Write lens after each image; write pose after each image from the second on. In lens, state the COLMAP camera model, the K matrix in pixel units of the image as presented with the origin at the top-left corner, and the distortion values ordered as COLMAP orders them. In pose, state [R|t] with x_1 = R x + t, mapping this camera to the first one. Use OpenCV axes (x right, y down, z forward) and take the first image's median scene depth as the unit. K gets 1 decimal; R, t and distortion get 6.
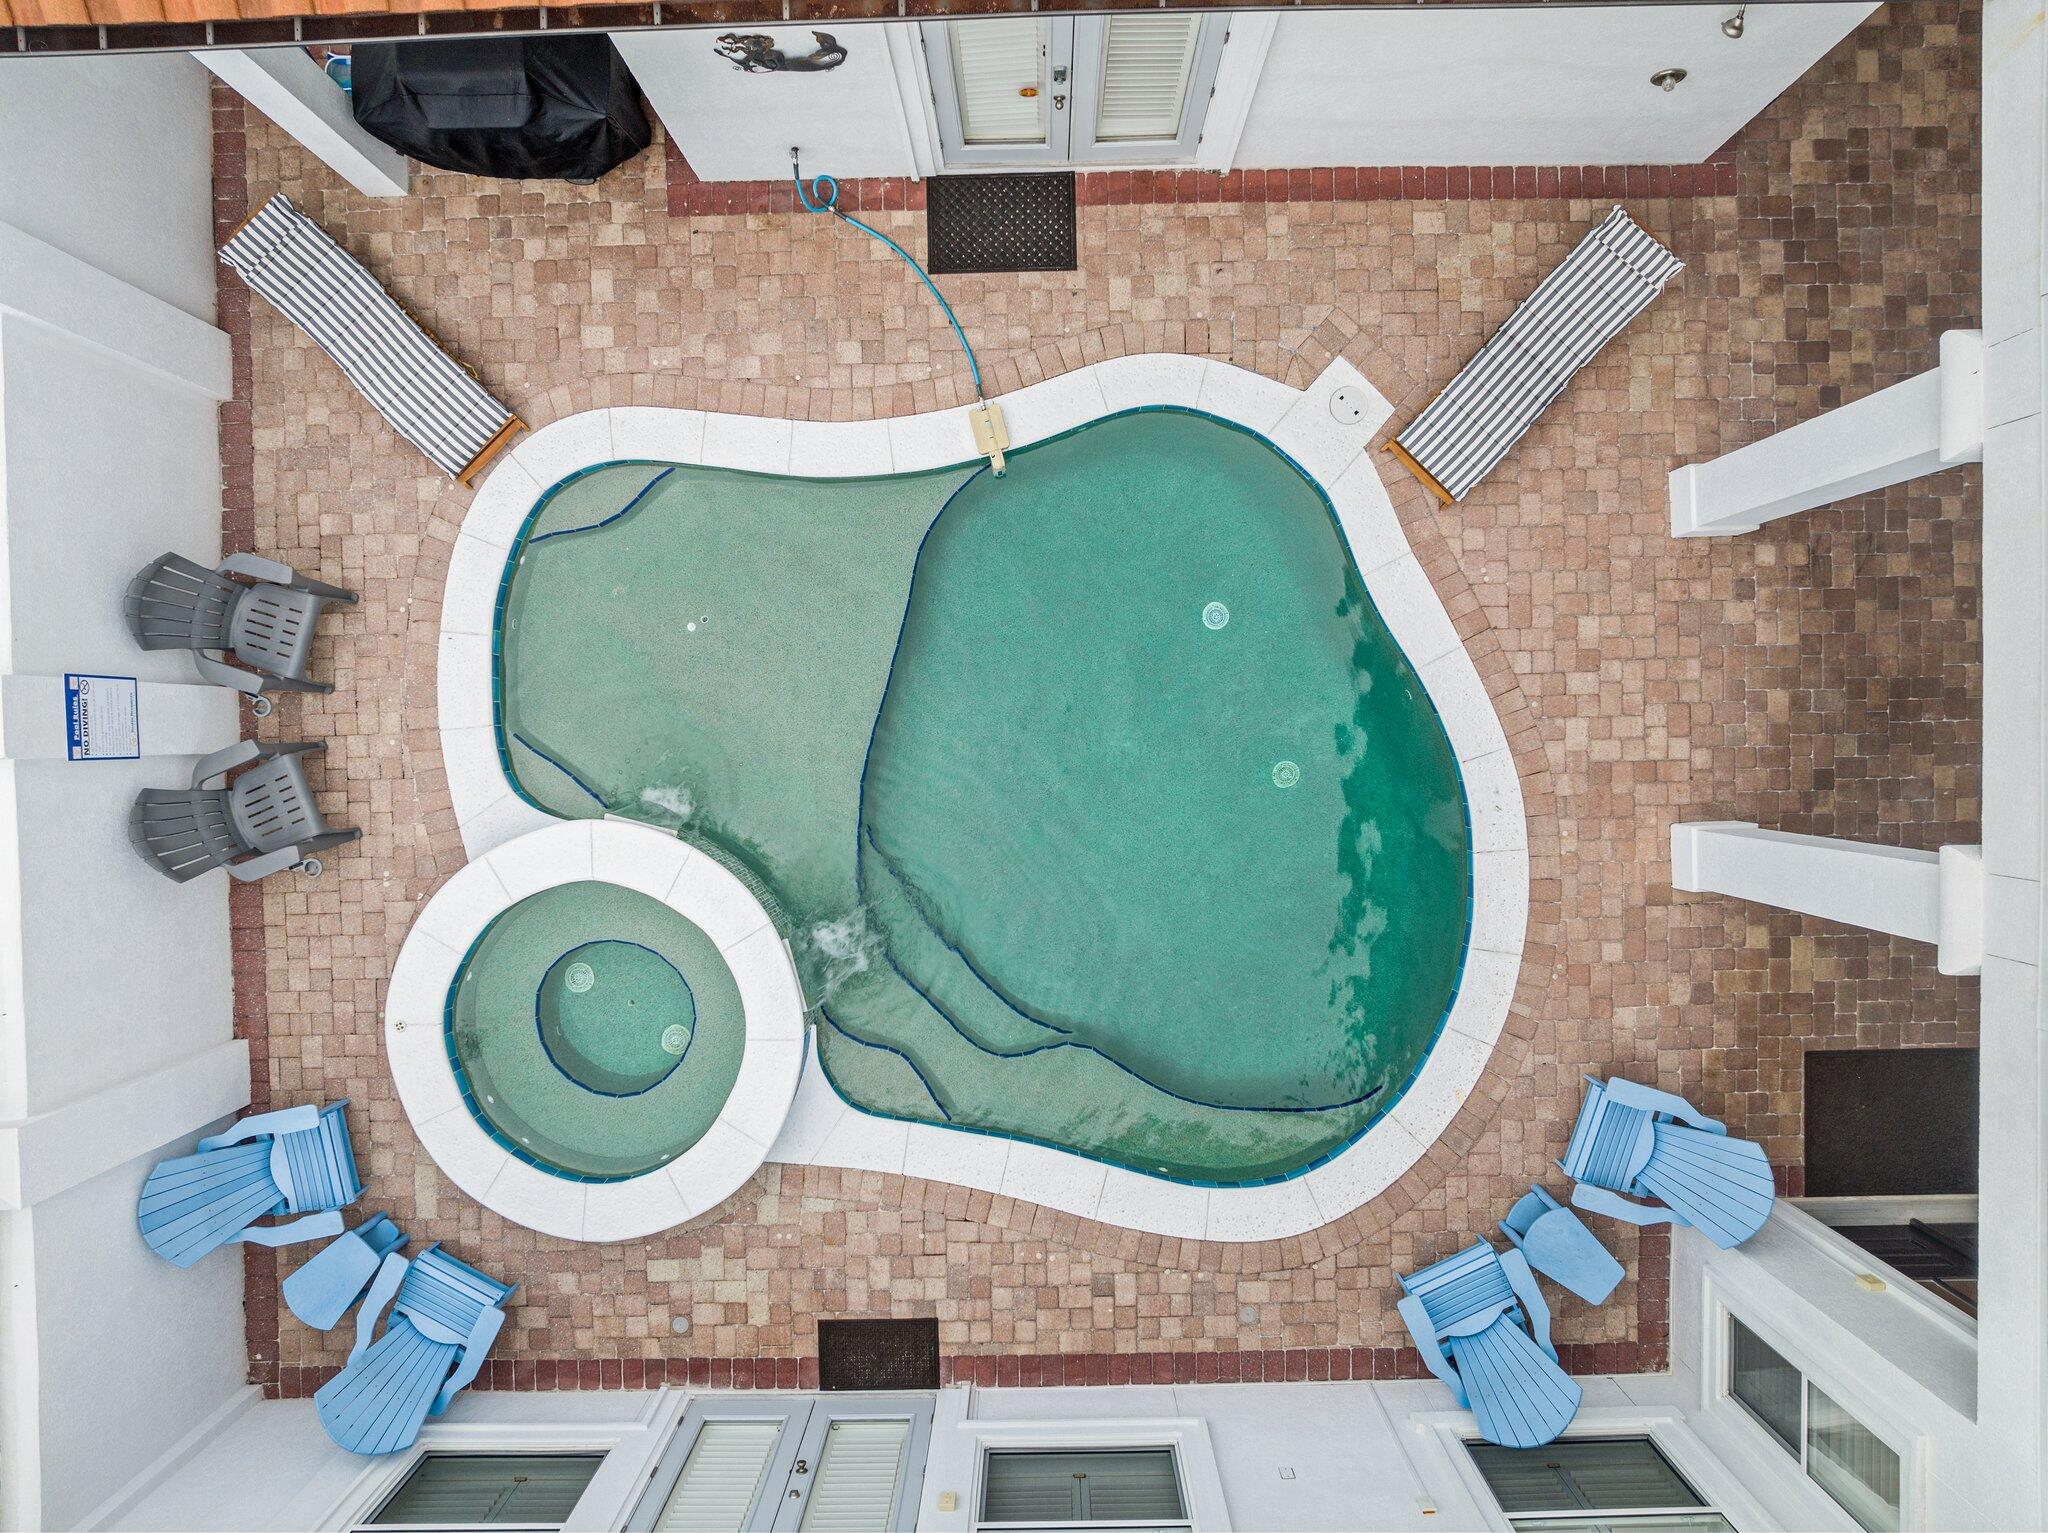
lens RADIAL K [[1421.4, 0, 1026.2], [0, 1421.4, 770.3], [0, 0, 1]] dist [-0.033388, -0.000582]
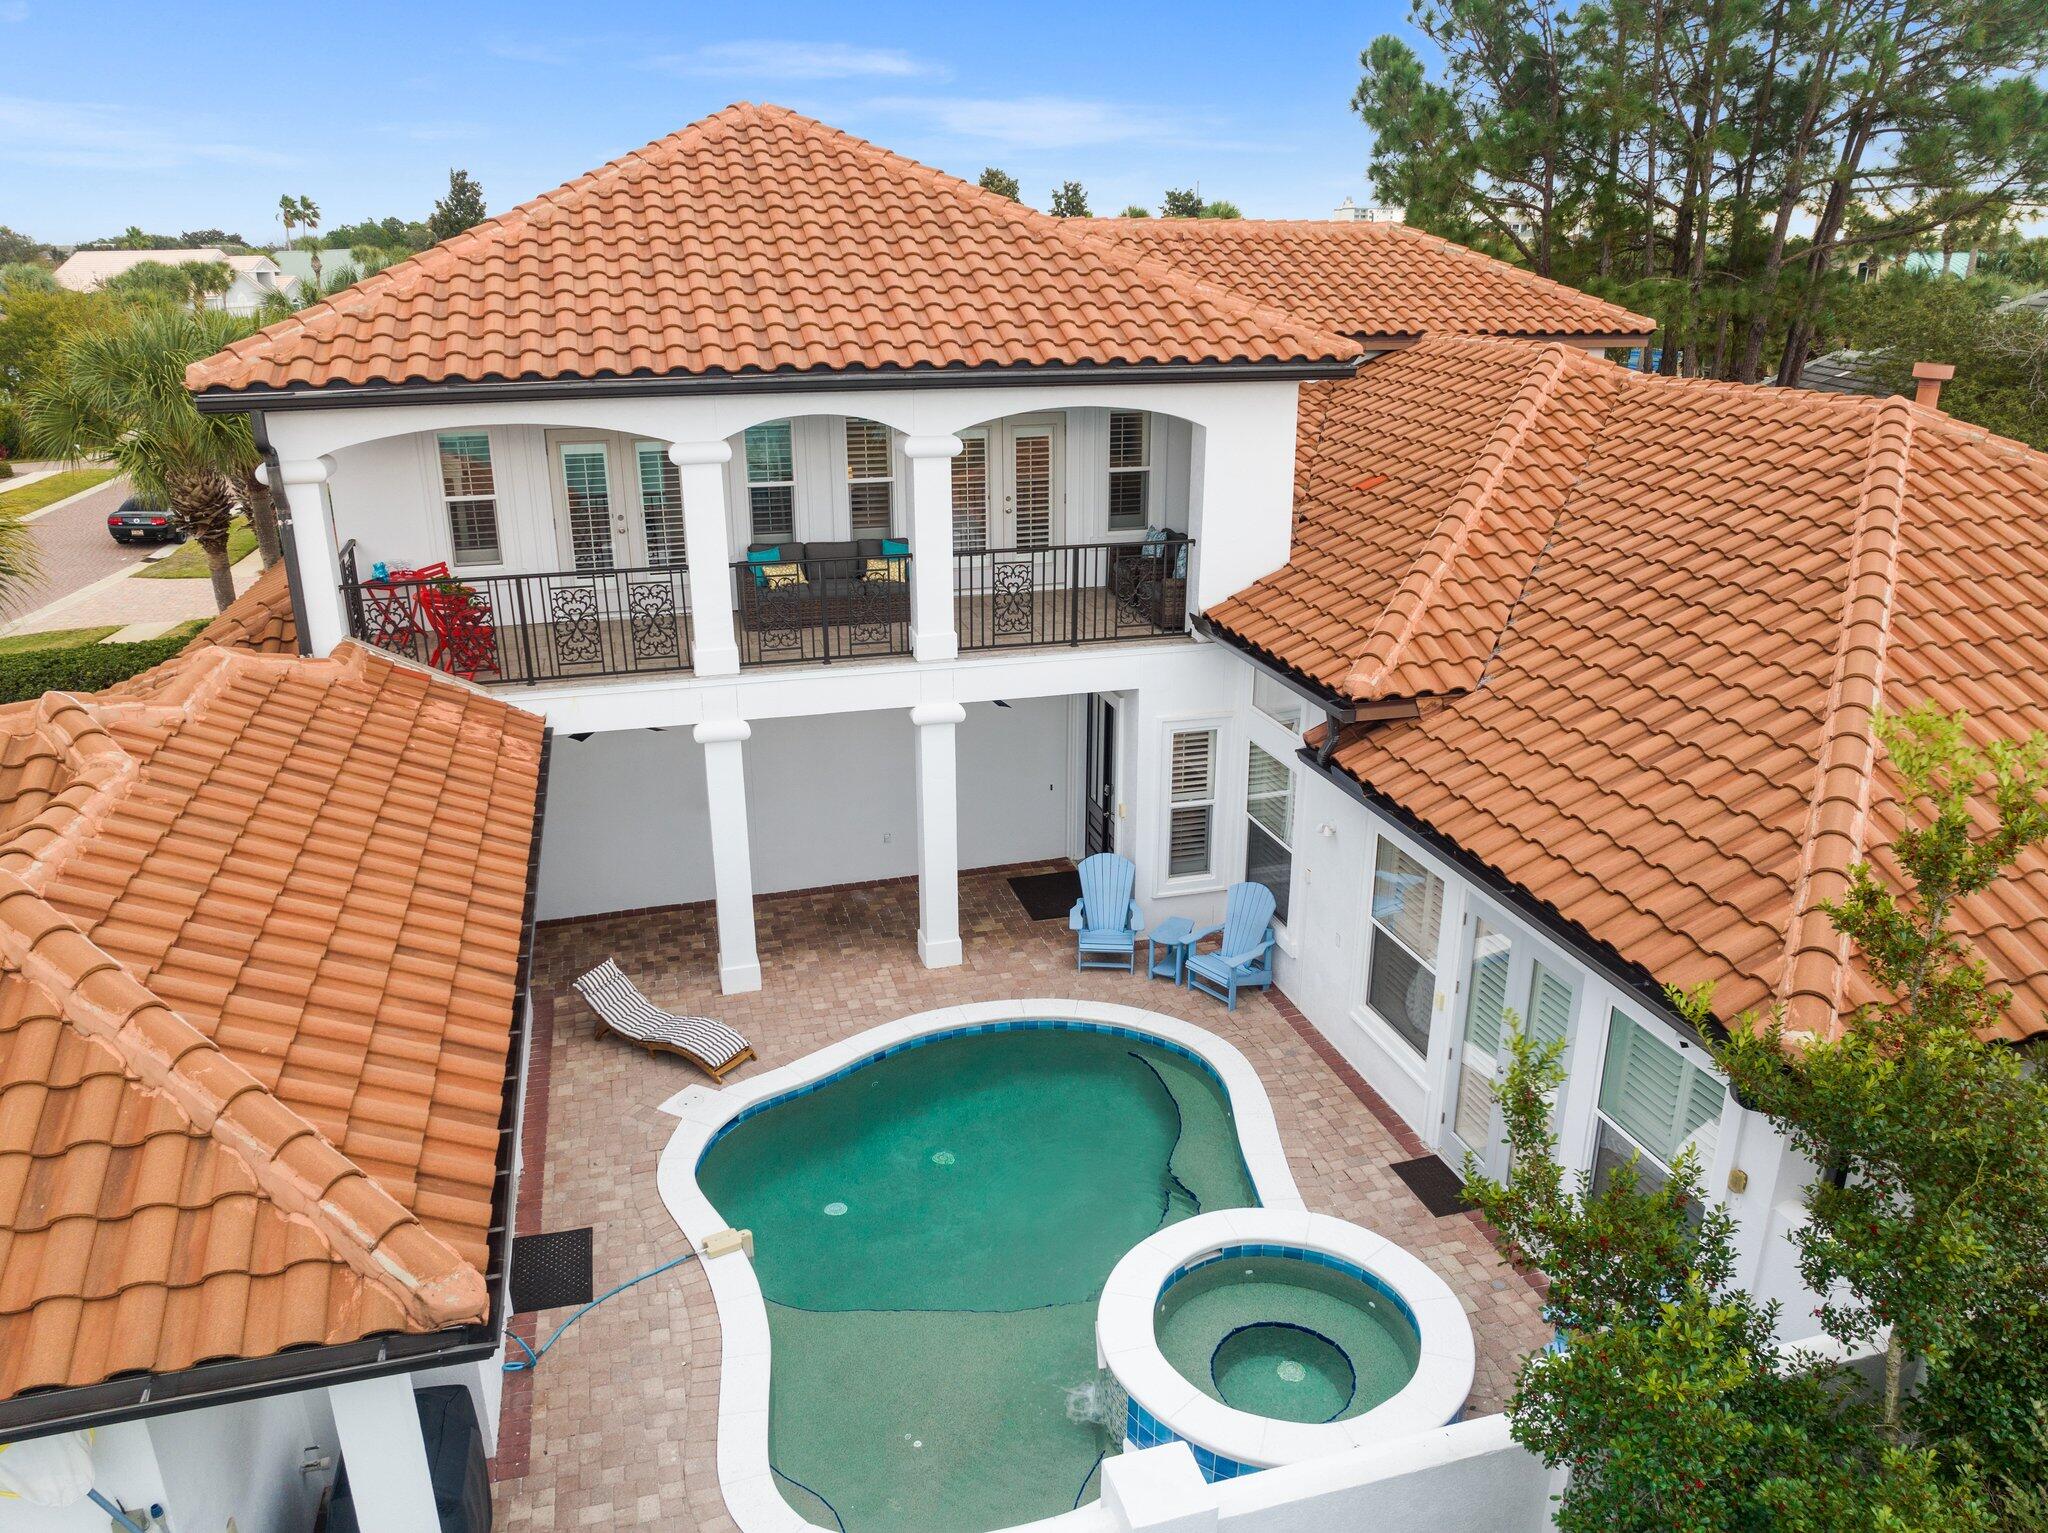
lens RADIAL K [[1444.2, 0, 1023.1], [0, 1444.2, 774.9], [0, 0, 1]] dist [-0.002680, 0.000816]
pose [[-0.250330, -0.311858, 0.916559, -1.138833], [0.967734, -0.108718, 0.227315, -0.227073], [0.028756, 0.943888, 0.329011, 0.186607]]
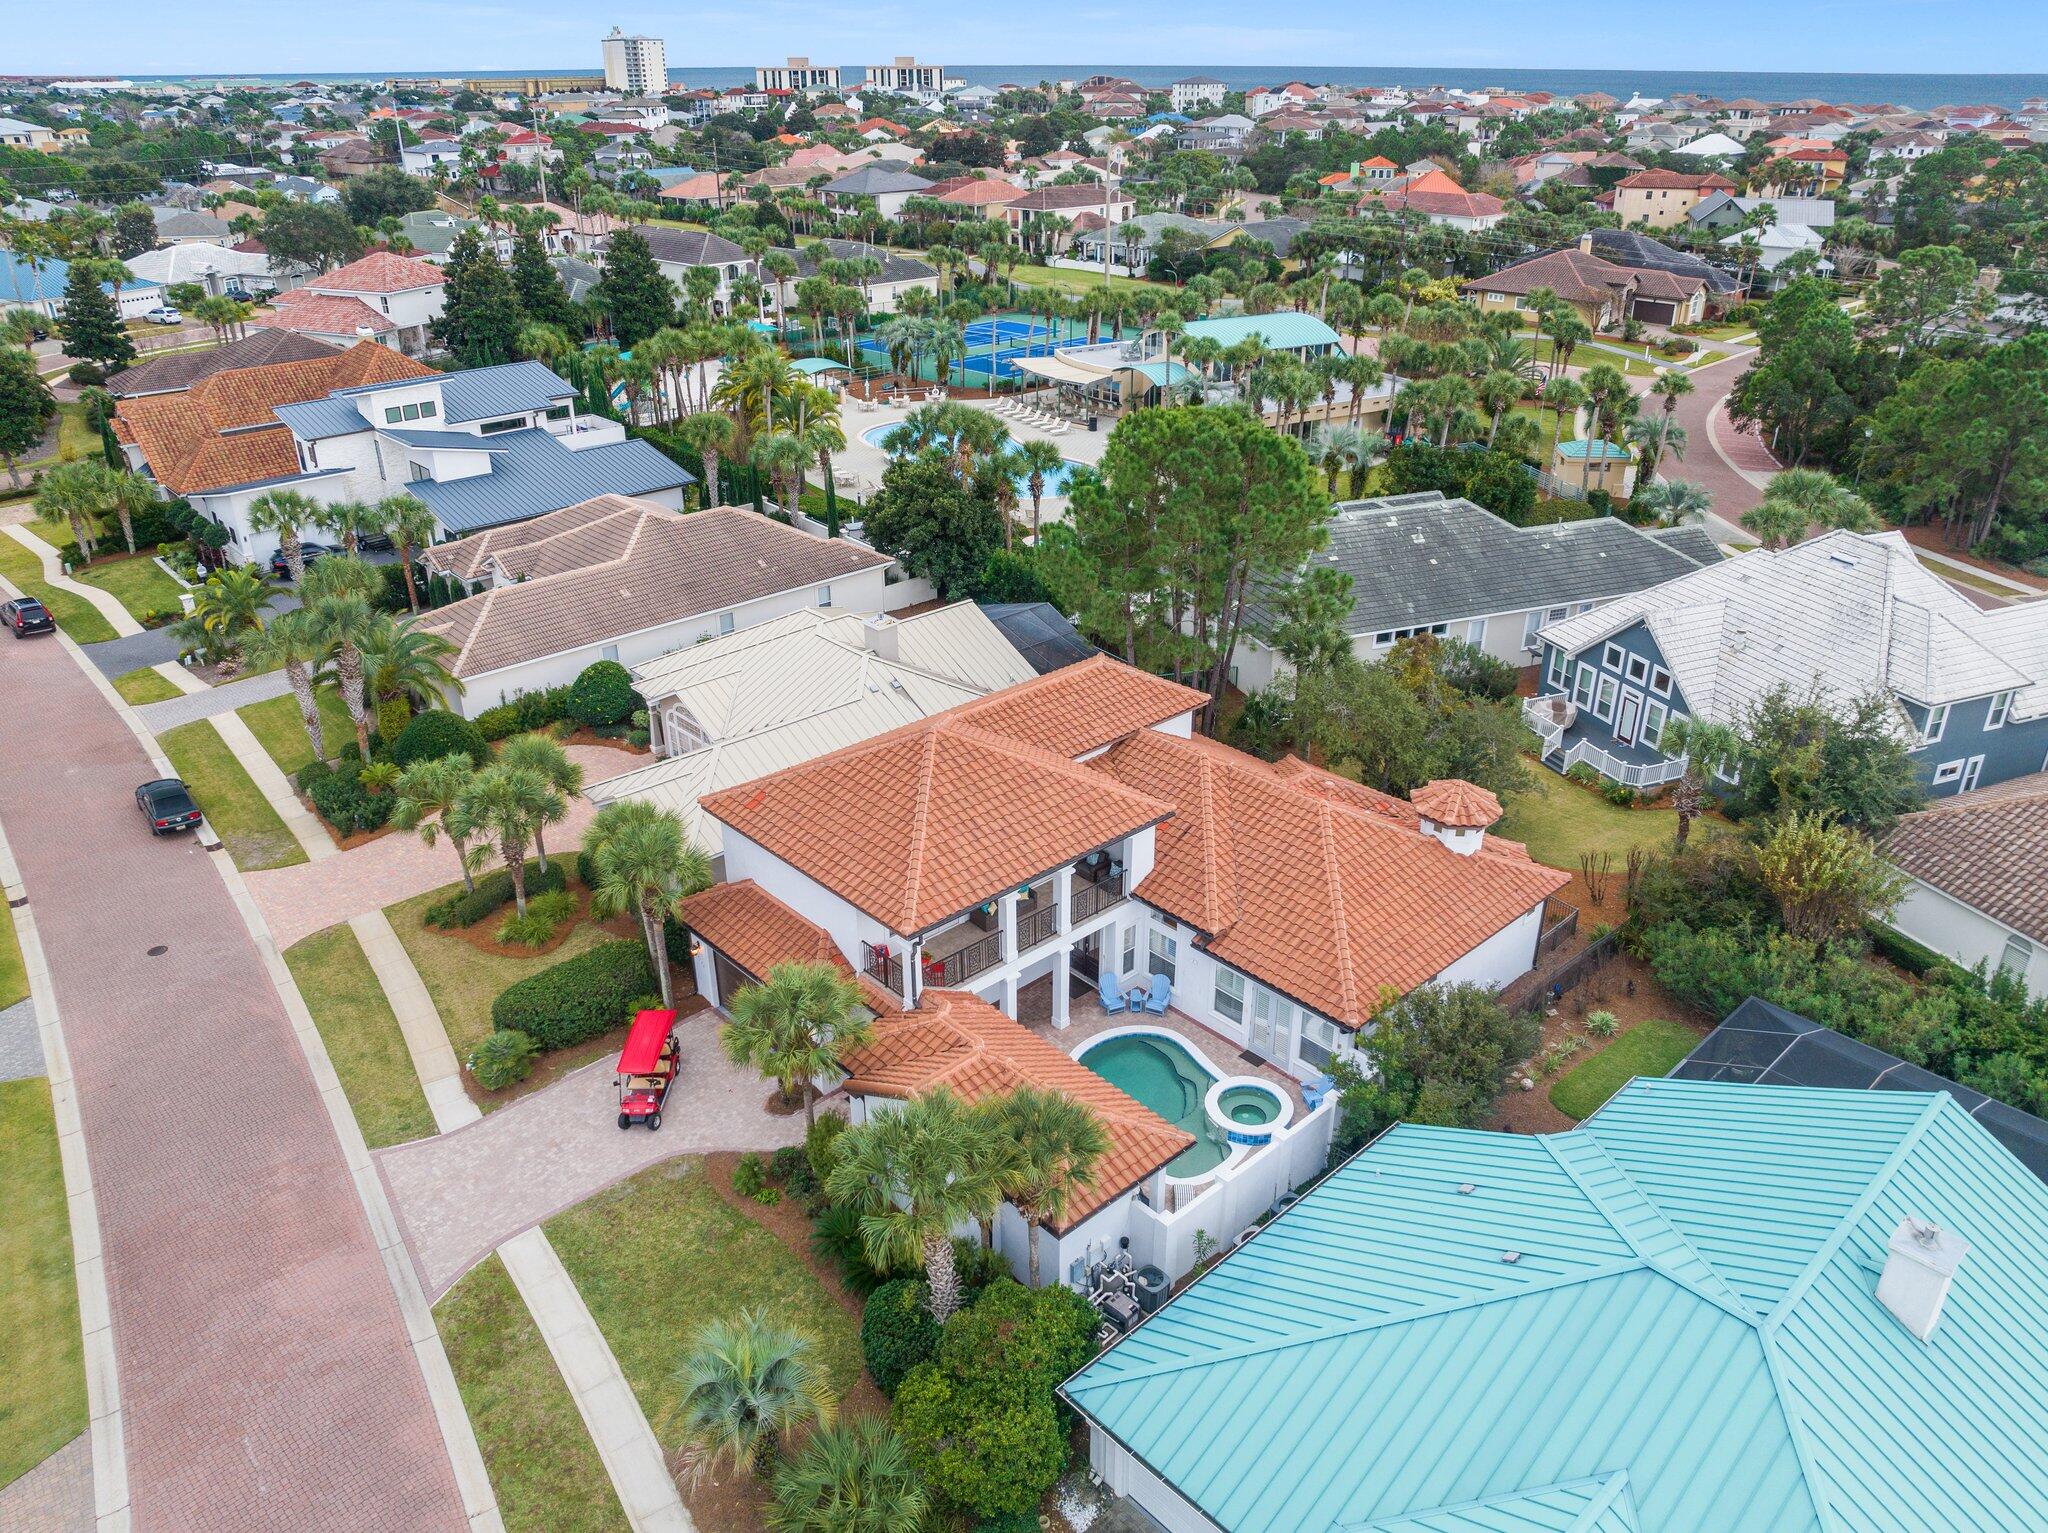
lens RADIAL K [[1442.7, 0, 1032.4], [0, 1442.7, 778.0], [0, 0, 1]] dist [-0.040405, 0.005456]
pose [[-0.665013, -0.326587, 0.671639, -2.656905], [0.746151, -0.328929, 0.578847, -2.748806], [0.031878, 0.886085, 0.462425, -2.209892]]
